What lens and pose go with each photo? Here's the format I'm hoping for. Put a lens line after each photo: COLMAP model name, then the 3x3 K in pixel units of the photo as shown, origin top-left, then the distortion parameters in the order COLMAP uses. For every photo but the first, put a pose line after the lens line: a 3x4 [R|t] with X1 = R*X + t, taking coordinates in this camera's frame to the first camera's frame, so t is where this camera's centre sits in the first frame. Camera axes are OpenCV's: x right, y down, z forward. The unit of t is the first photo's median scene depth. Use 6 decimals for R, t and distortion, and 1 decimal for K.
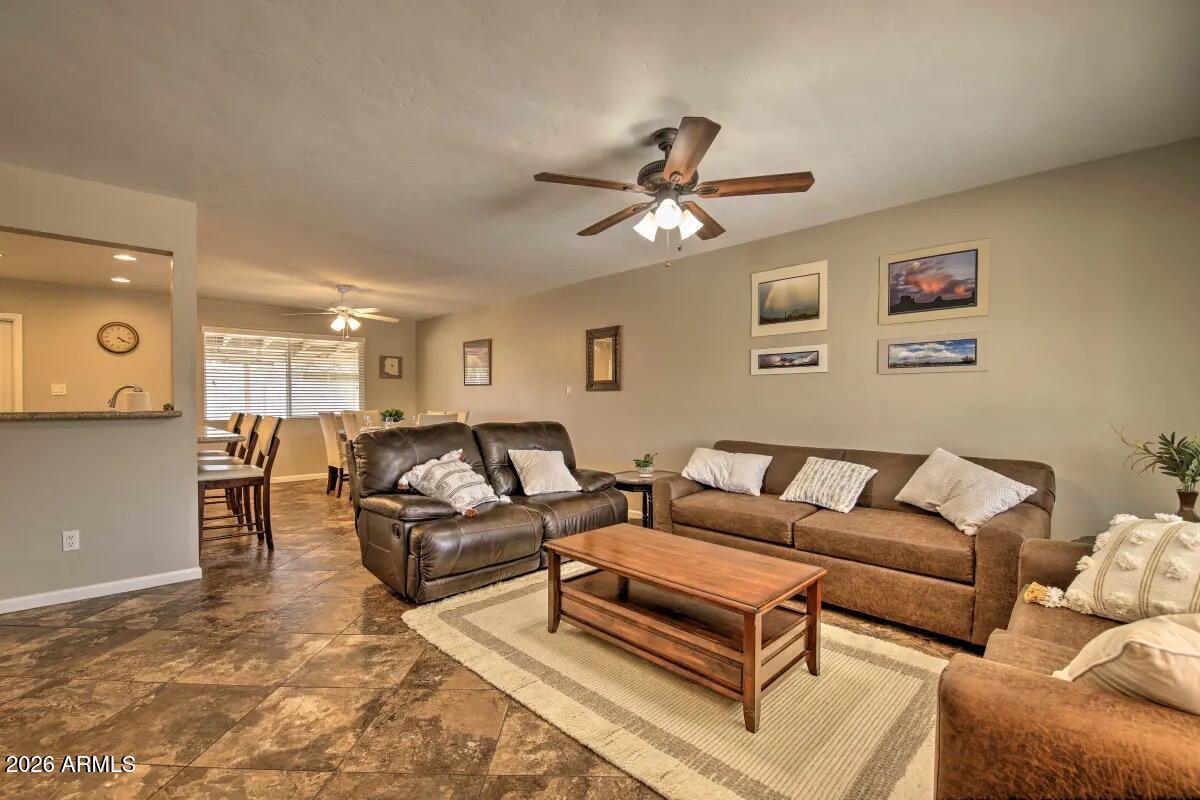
lens RADIAL K [[526.6, 0, 607.2], [0, 526.6, 406.3], [0, 0, 1]] dist [-0.012371, -0.000442]
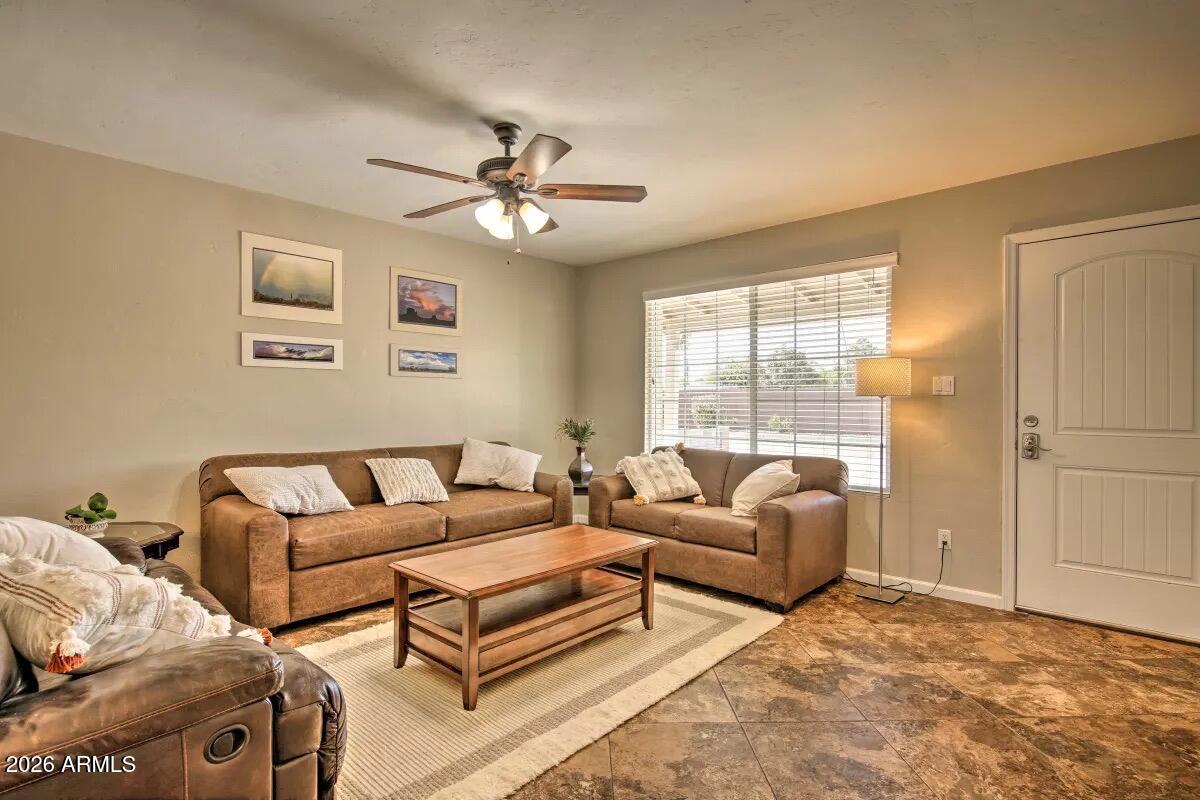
lens RADIAL K [[593.4, 0, 600.0], [0, 593.4, 400.0], [0, 0, 1]] dist [-0.000116, -0.000366]
pose [[-0.039980, 0.001993, 0.999199, -0.679299], [0.006509, 0.999977, -0.001734, -0.006507], [-0.999179, 0.006435, -0.039992, 0.598436]]
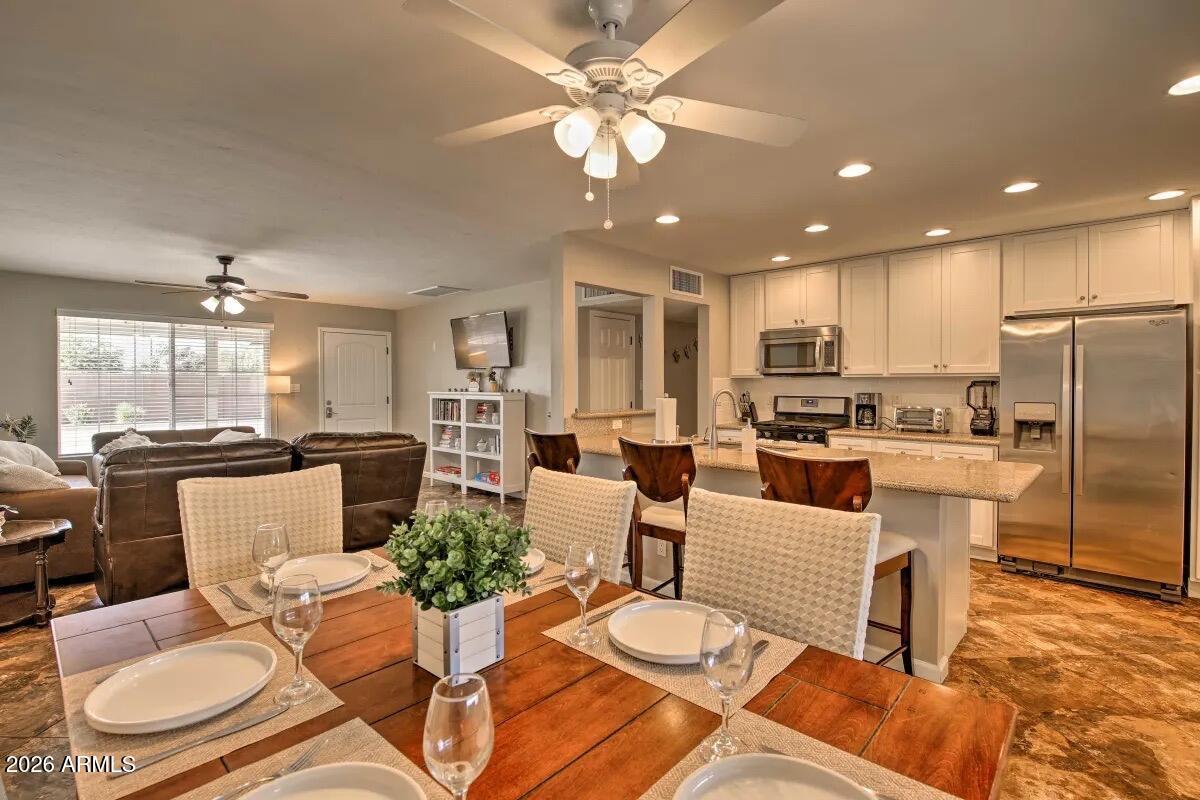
lens RADIAL K [[551.9, 0, 608.9], [0, 551.9, 399.5], [0, 0, 1]] dist [-0.017198, -0.000080]
pose [[-0.999336, -0.001177, -0.036426, -0.800140], [-0.002442, 0.999394, 0.034721, -0.059630], [0.036363, 0.034787, -0.998733, 2.034650]]
